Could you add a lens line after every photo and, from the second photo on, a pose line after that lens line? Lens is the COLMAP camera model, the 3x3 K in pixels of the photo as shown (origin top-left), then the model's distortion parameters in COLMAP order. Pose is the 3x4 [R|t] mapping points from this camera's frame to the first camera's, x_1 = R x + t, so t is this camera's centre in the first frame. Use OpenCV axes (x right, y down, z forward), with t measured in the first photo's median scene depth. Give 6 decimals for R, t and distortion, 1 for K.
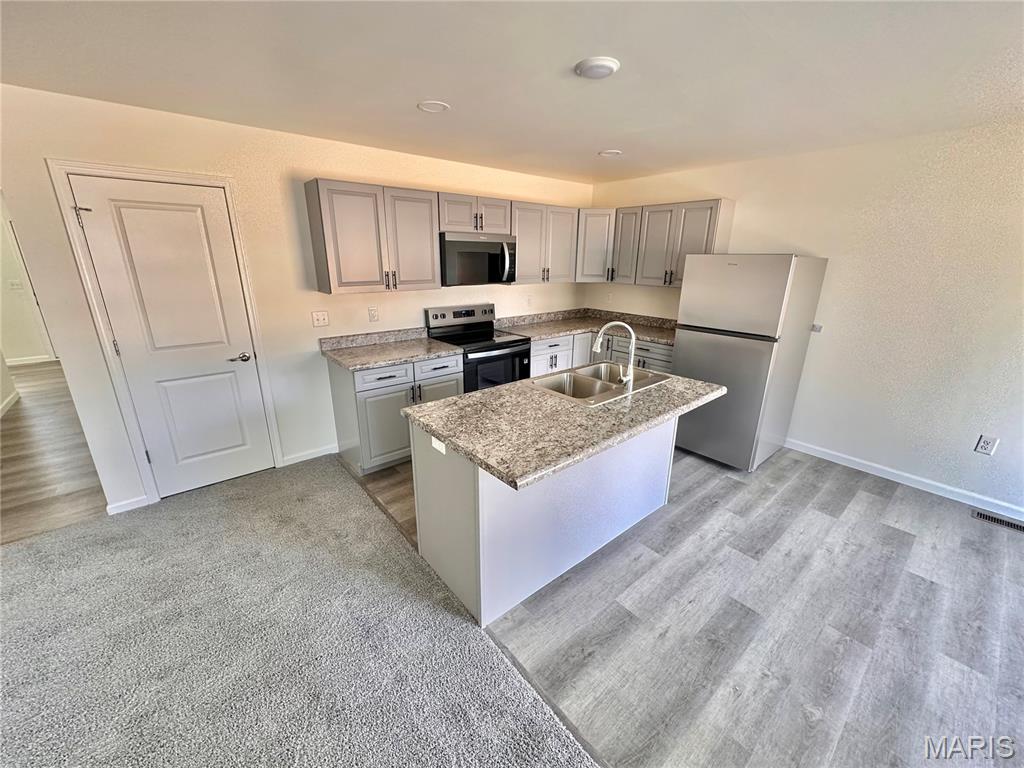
lens RADIAL K [[406.7, 0, 512.0], [0, 406.7, 384.0], [0, 0, 1]] dist [-0.001842, 0.000358]
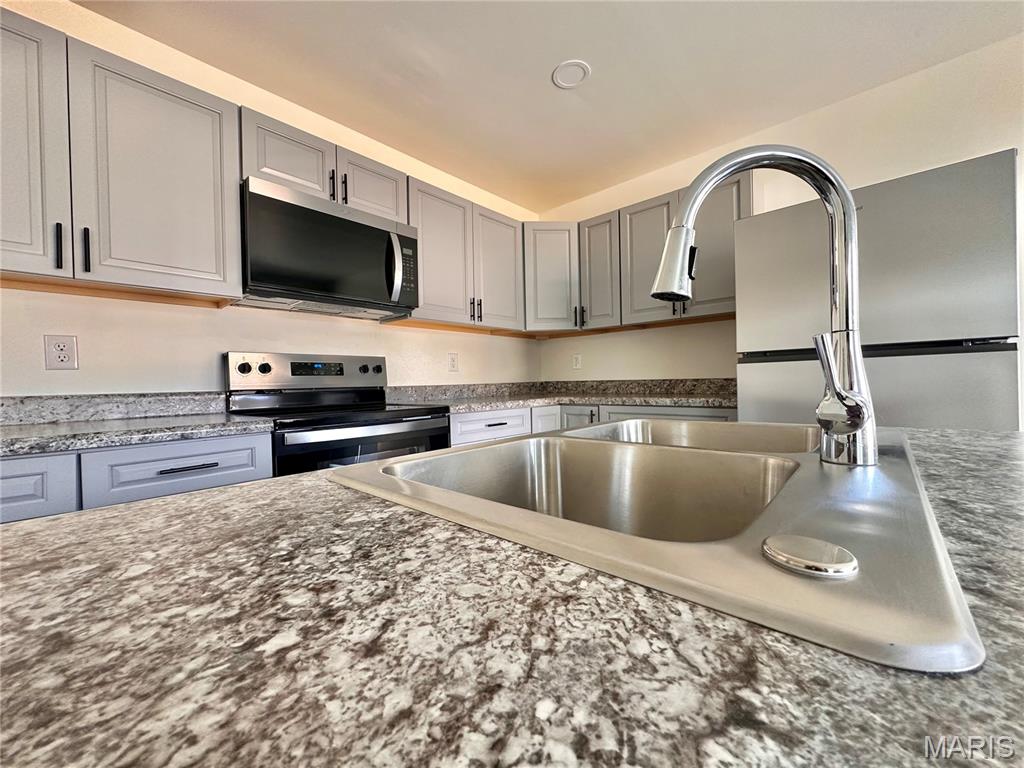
lens RADIAL K [[406.7, 0, 512.0], [0, 406.7, 384.0], [0, 0, 1]] dist [-0.001842, 0.000358]
pose [[0.990837, -0.031596, 0.131313, 0.066995], [0.069533, 0.952839, -0.295403, 0.016138], [-0.115787, 0.301827, 0.946306, 0.584207]]
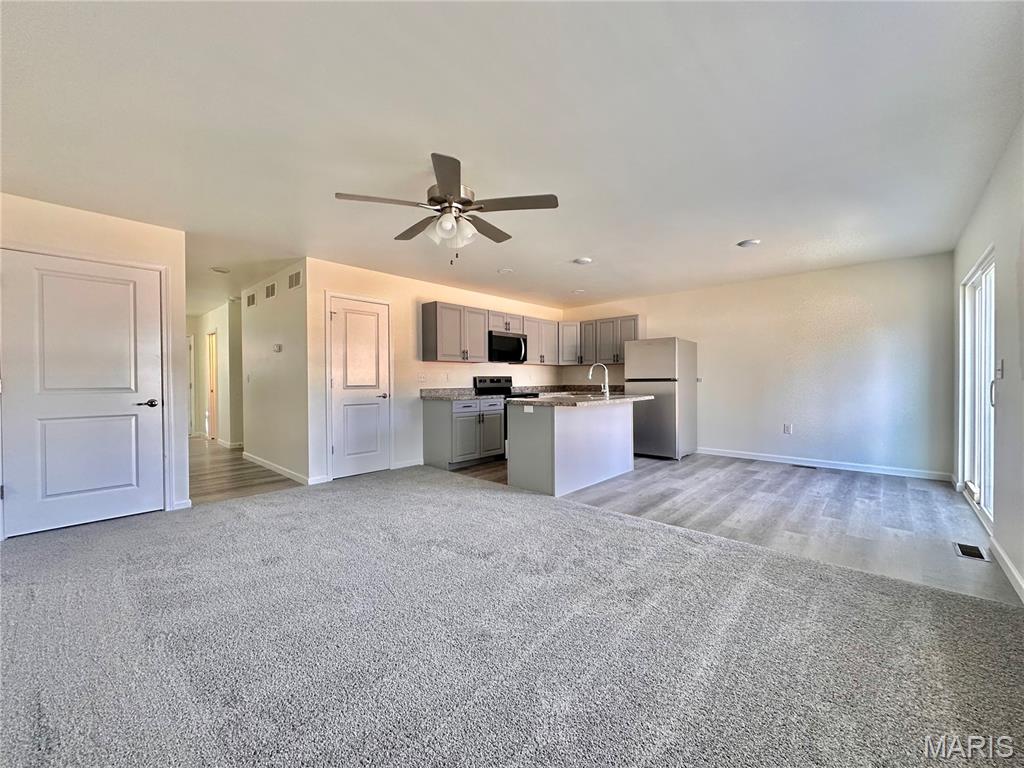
lens RADIAL K [[406.7, 0, 512.0], [0, 406.7, 384.0], [0, 0, 1]] dist [-0.001842, 0.000358]
pose [[0.991619, -0.017418, 0.128014, -0.306186], [0.054411, 0.955010, -0.291540, 0.363964], [-0.117176, 0.296062, 0.947954, -0.610155]]
